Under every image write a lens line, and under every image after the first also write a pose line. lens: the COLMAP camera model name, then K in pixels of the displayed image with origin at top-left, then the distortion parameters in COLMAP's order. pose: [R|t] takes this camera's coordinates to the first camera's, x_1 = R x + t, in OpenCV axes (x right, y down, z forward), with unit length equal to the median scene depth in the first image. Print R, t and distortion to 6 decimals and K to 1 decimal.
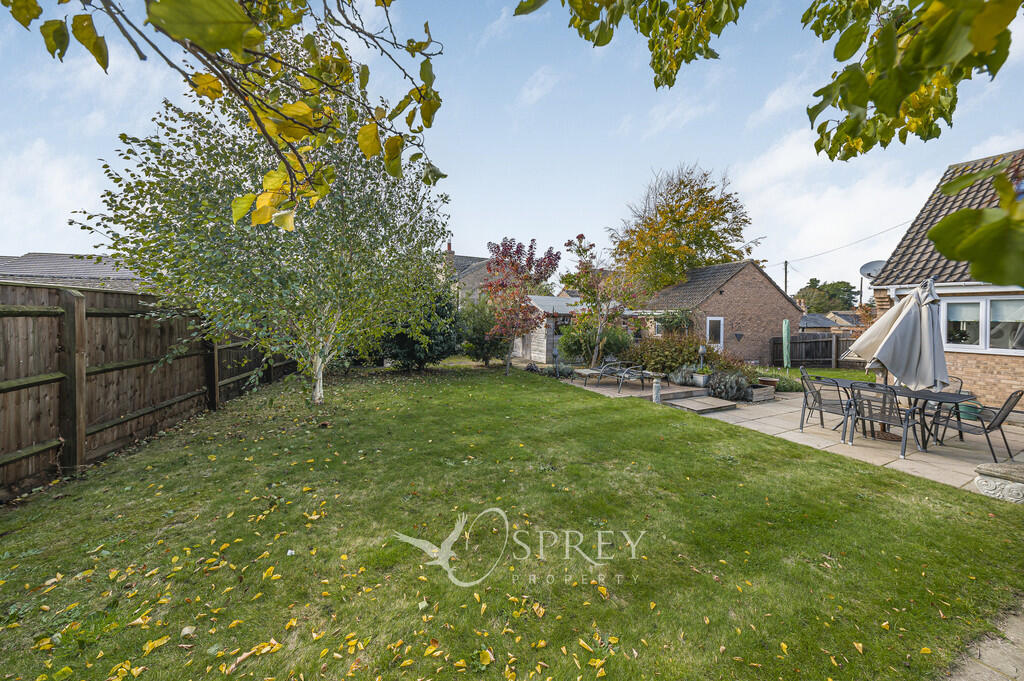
lens RADIAL K [[355.8, 0, 511.3], [0, 355.8, 317.2], [0, 0, 1]] dist [0.000128, 0.000003]
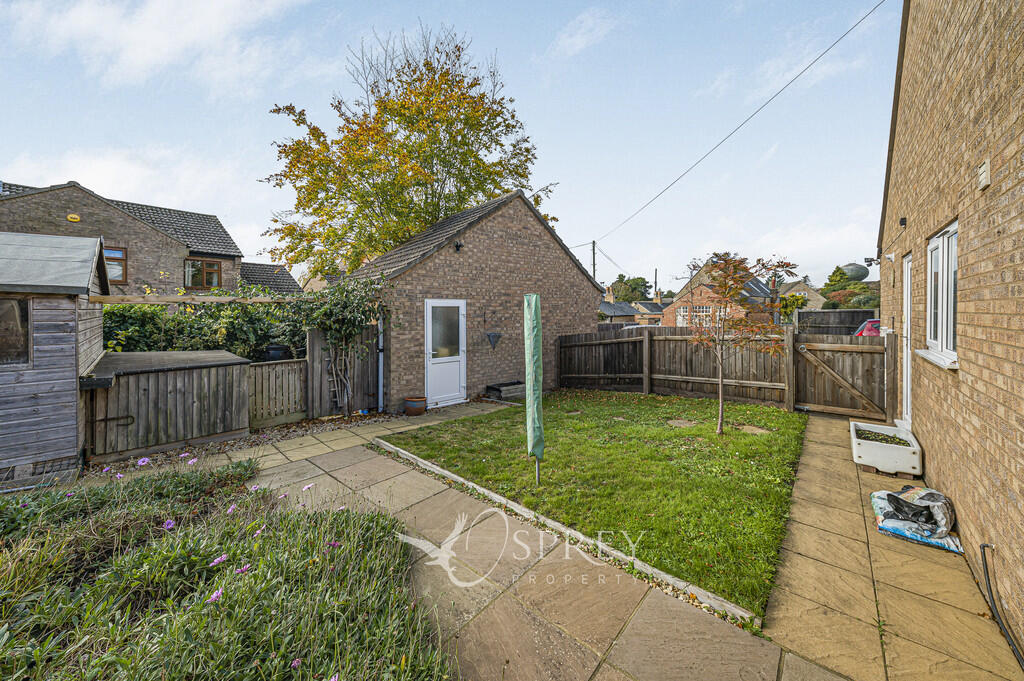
lens RADIAL K [[355.8, 0, 511.3], [0, 355.8, 317.2], [0, 0, 1]] dist [0.000128, 0.000003]
pose [[0.919895, -0.027345, 0.391211, 0.365066], [0.021225, 0.999575, 0.019960, 0.011583], [-0.391591, -0.010058, 0.920085, 0.418005]]
